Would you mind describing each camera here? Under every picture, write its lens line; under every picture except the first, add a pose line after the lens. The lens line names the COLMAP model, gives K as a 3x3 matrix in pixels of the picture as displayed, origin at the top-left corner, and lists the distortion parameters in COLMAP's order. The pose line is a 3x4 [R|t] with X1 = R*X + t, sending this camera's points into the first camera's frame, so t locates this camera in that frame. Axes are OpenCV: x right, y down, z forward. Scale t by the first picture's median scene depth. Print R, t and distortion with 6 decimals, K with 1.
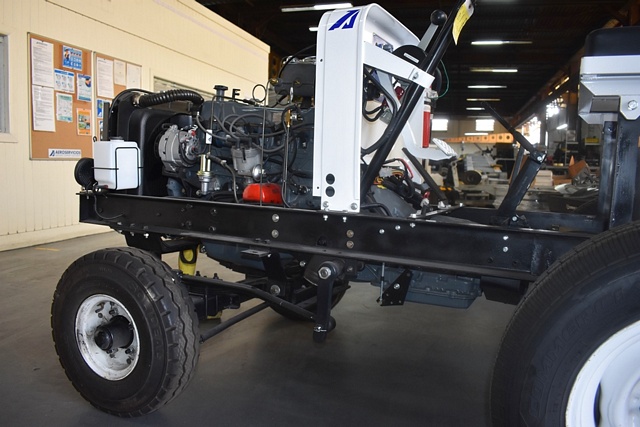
lens RADIAL K [[499.8, 0, 320.0], [0, 499.8, 213.5], [0, 0, 1]] dist [-0.091317, 0.008394]
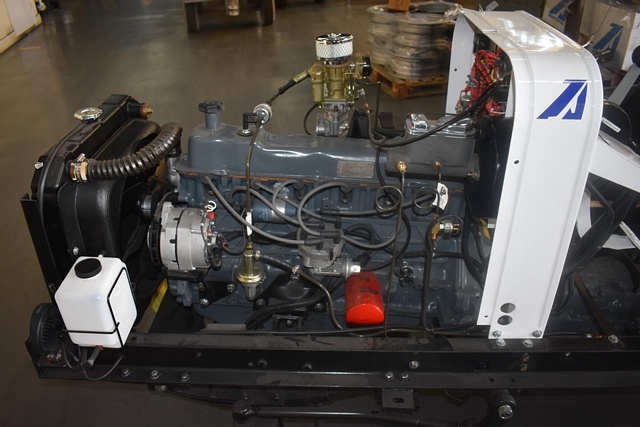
lens RADIAL K [[523.9, 0, 320.0], [0, 523.9, 213.5], [0, 0, 1]] dist [-0.092368, 0.006234]
pose [[0.899725, -0.267743, 0.344687, -0.345627], [0.087447, 0.884307, 0.458644, -0.431257], [-0.427607, -0.382511, 0.819046, 0.421202]]
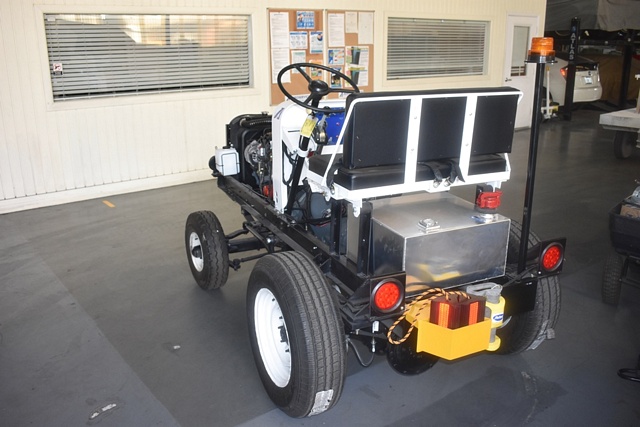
lens RADIAL K [[579.1, 0, 320.0], [0, 579.1, 213.5], [0, 0, 1]] dist [-0.087627, 0.020829]
pose [[0.803561, 0.148804, -0.576323, 1.121725], [-0.035883, 0.978596, 0.202639, -0.349913], [0.594140, -0.142152, 0.791701, -0.530419]]
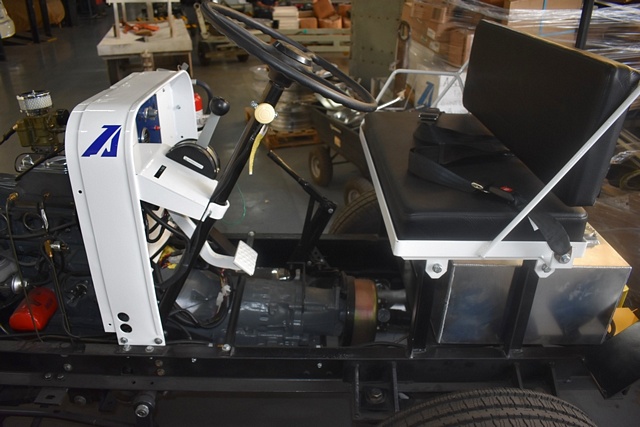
lens RADIAL K [[499.8, 0, 320.0], [0, 499.8, 213.5], [0, 0, 1]] dist [-0.091317, 0.008394]
pose [[0.878100, -0.227455, 0.420958, 0.001994], [0.056512, 0.922928, 0.380802, -0.412901], [-0.475129, -0.310593, 0.823276, 0.147997]]
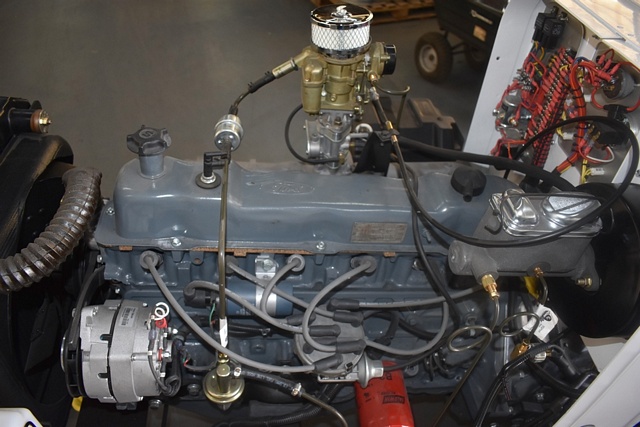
lens RADIAL K [[499.8, 0, 320.0], [0, 499.8, 213.5], [0, 0, 1]] dist [-0.091317, 0.008394]
pose [[0.837472, -0.352766, 0.417370, -0.275571], [0.015490, 0.778757, 0.627135, -0.449608], [-0.546261, -0.518742, 0.657651, 0.715855]]
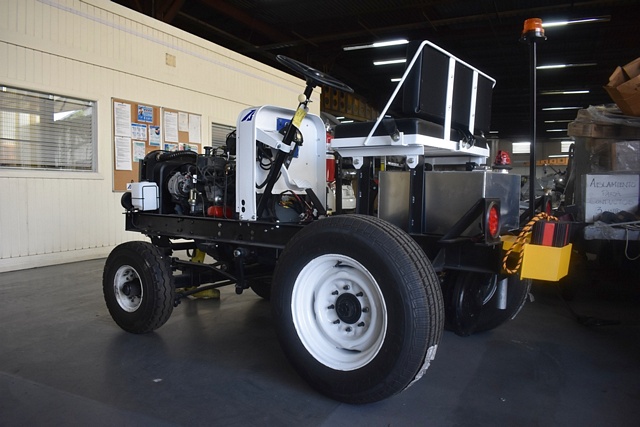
lens RADIAL K [[499.8, 0, 320.0], [0, 499.8, 213.5], [0, 0, 1]] dist [-0.091317, 0.008394]
pose [[0.985320, -0.010783, -0.170376, 0.462682], [0.001829, 0.998613, -0.052621, 0.050867], [0.170707, 0.051537, 0.983973, -0.562172]]
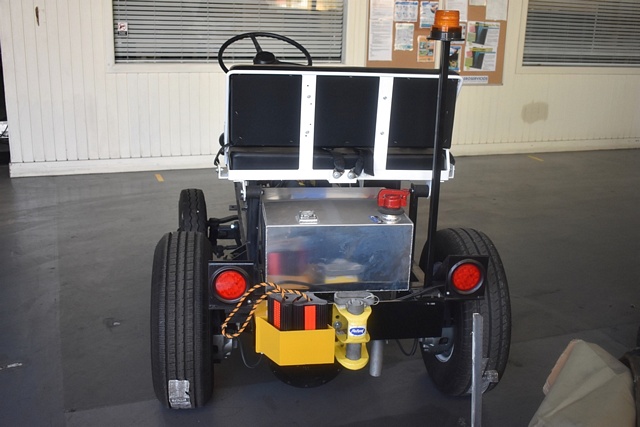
lens RADIAL K [[703.2, 0, 320.0], [0, 703.2, 213.5], [0, 0, 1]] dist [-0.056858, -0.012815]
pose [[0.593055, 0.226840, -0.772547, 1.623916], [-0.097544, 0.972668, 0.210719, -0.374410], [0.799231, -0.049611, 0.598972, -0.215189]]
